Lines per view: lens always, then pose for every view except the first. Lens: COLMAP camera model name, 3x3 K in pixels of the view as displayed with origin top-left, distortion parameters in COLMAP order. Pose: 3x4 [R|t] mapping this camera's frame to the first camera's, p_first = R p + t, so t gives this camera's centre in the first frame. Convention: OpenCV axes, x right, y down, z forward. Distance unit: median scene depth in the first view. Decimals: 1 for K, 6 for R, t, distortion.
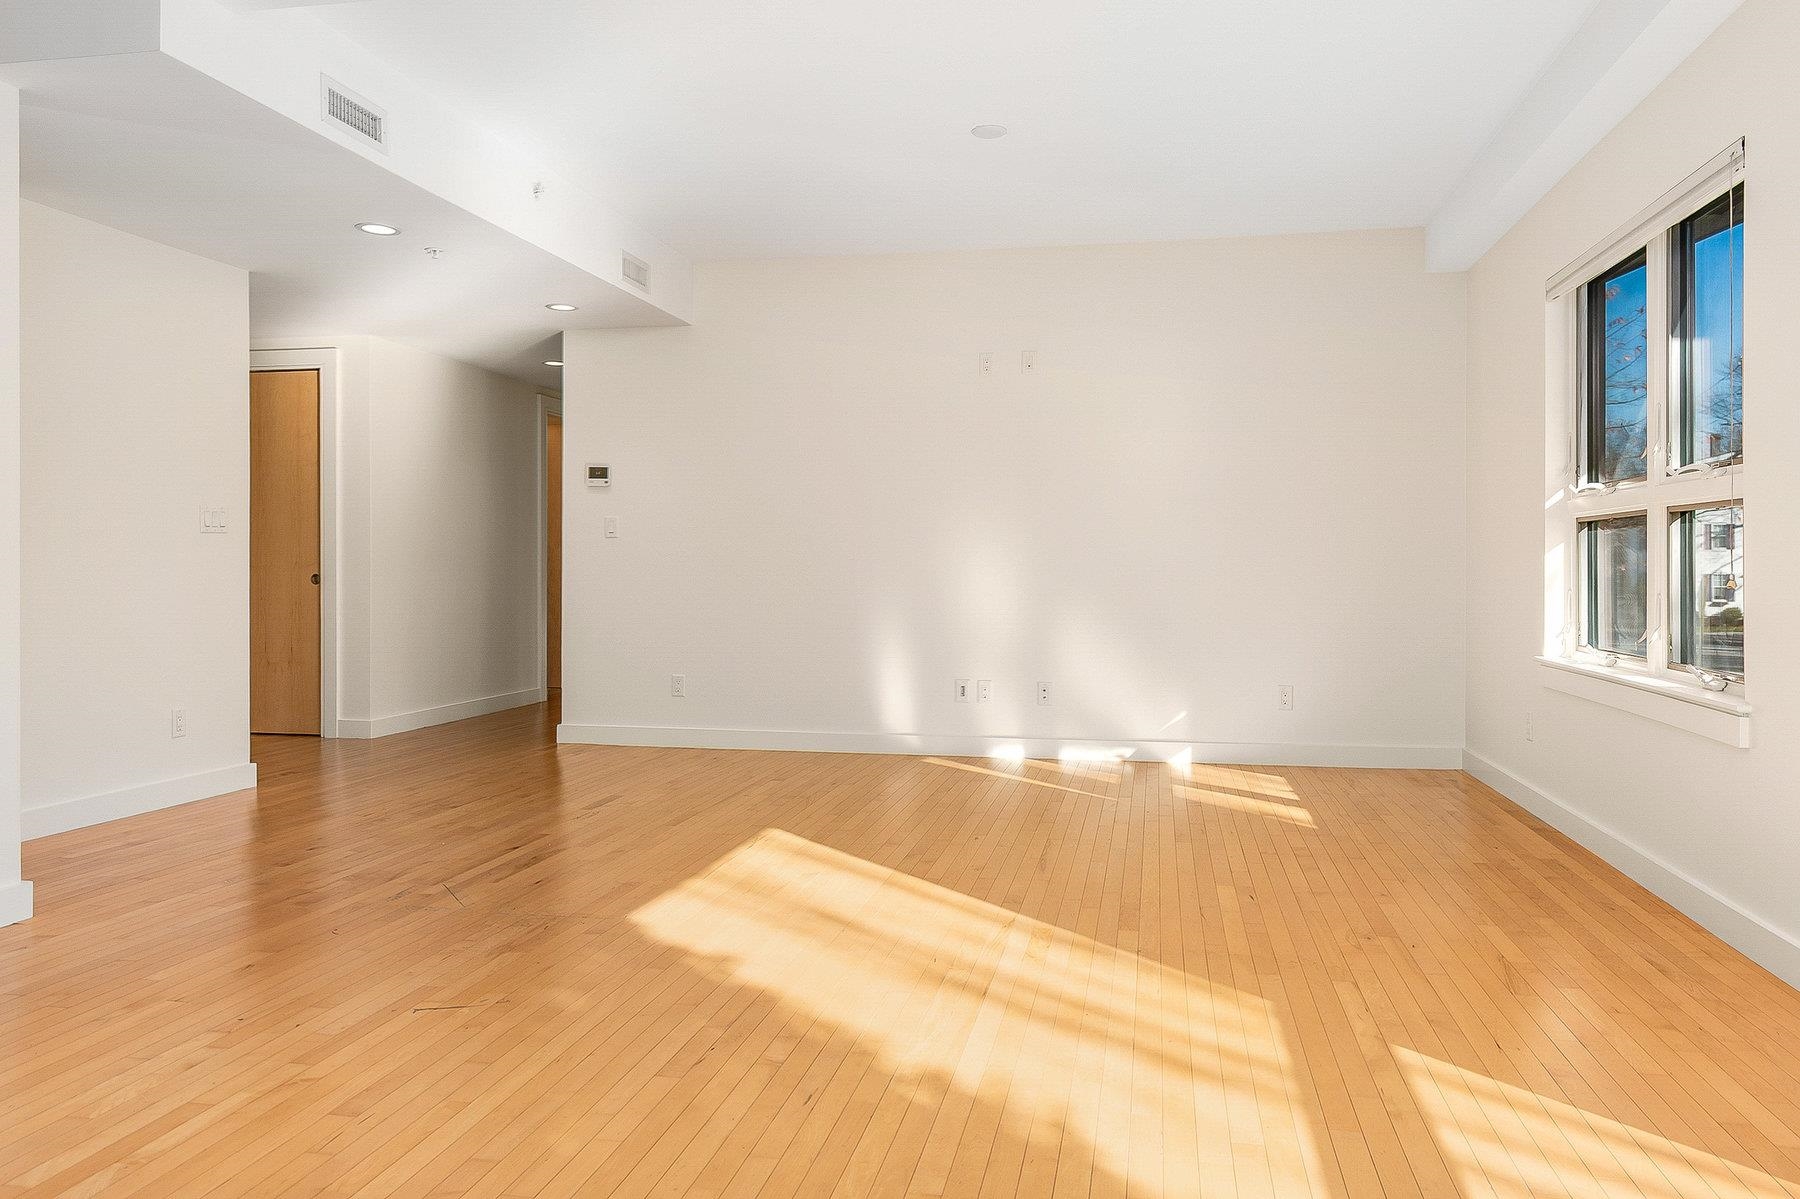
lens RADIAL K [[1315.3, 0, 894.8], [0, 1315.3, 557.4], [0, 0, 1]] dist [-0.006438, -0.003130]
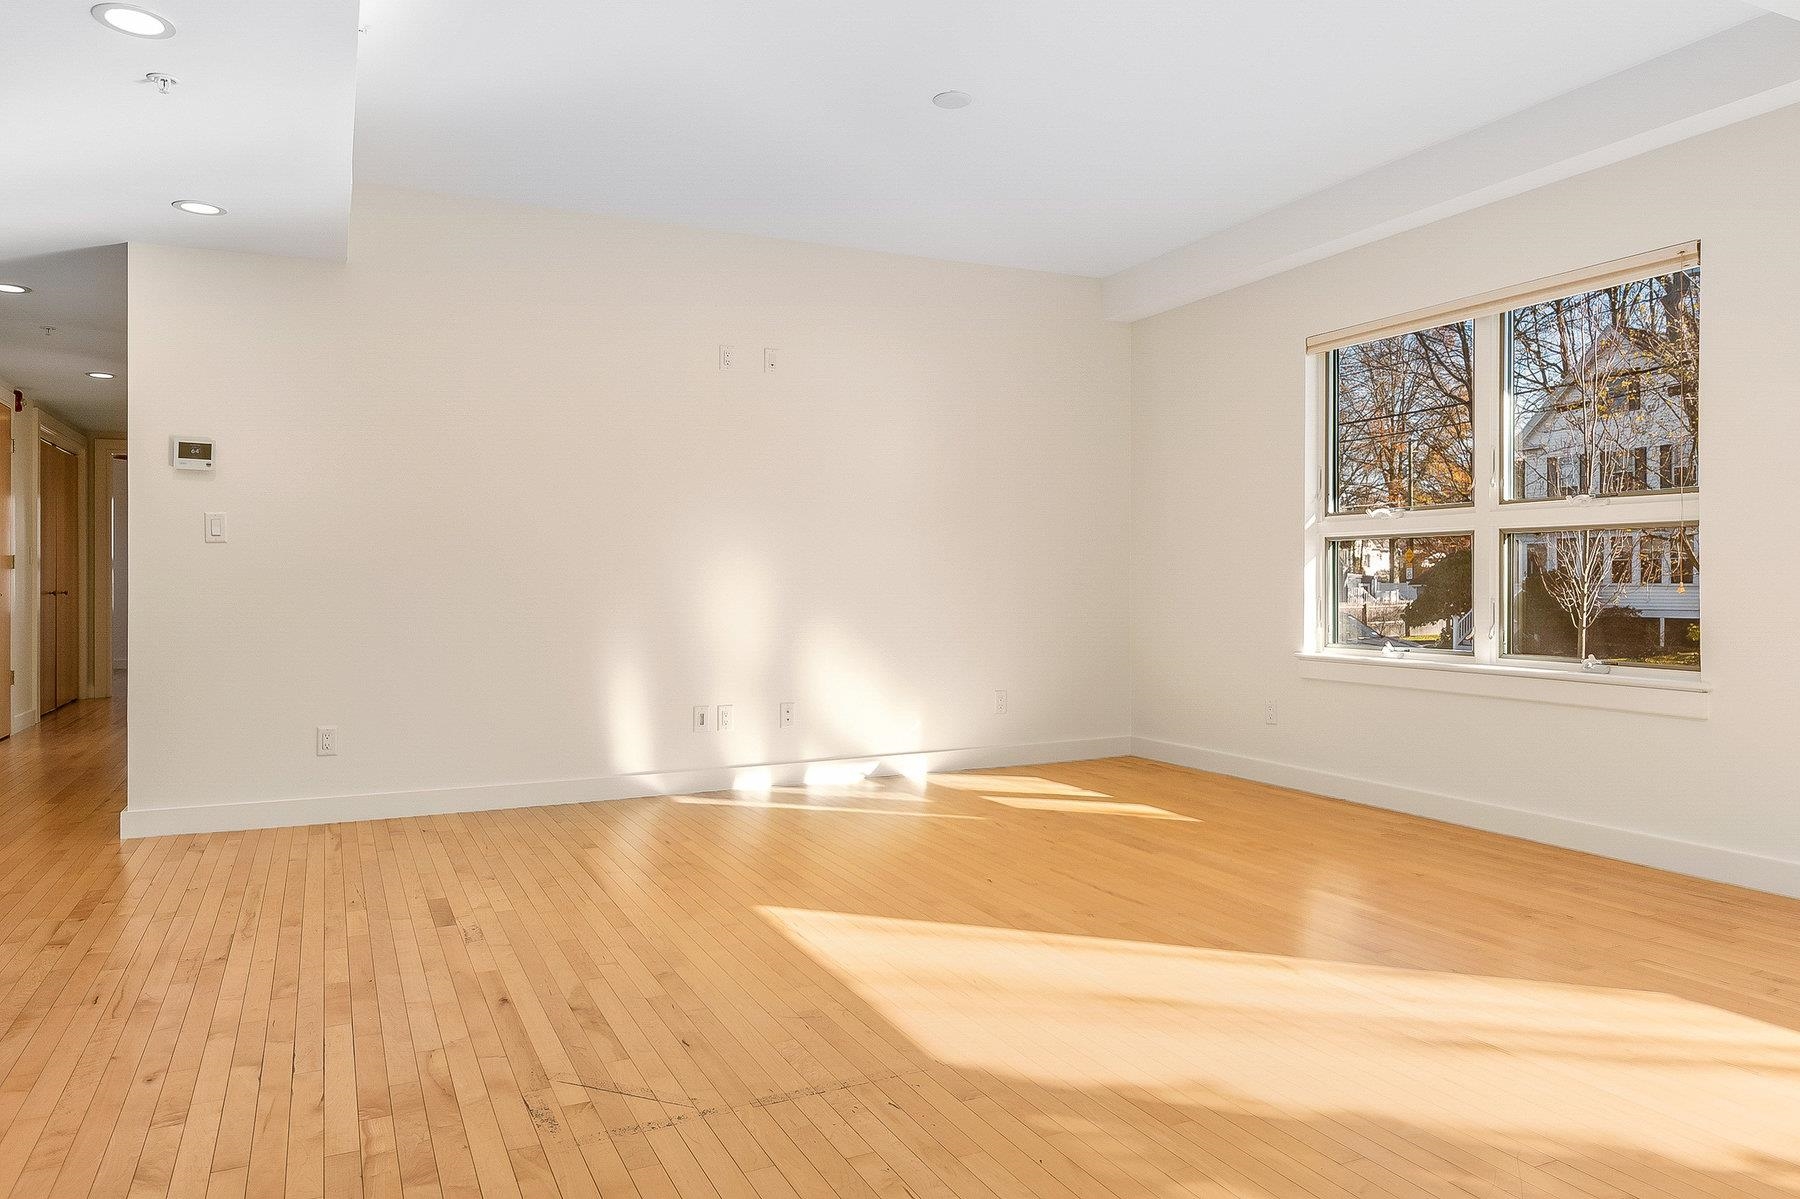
lens RADIAL K [[1208.0, 0, 905.4], [0, 1208.0, 574.7], [0, 0, 1]] dist [0.024138, 0.001184]
pose [[0.788215, -0.002757, 0.615393, -0.359912], [0.000015, 0.999990, 0.004461, -0.000718], [-0.615399, -0.003507, 0.788208, 0.271827]]
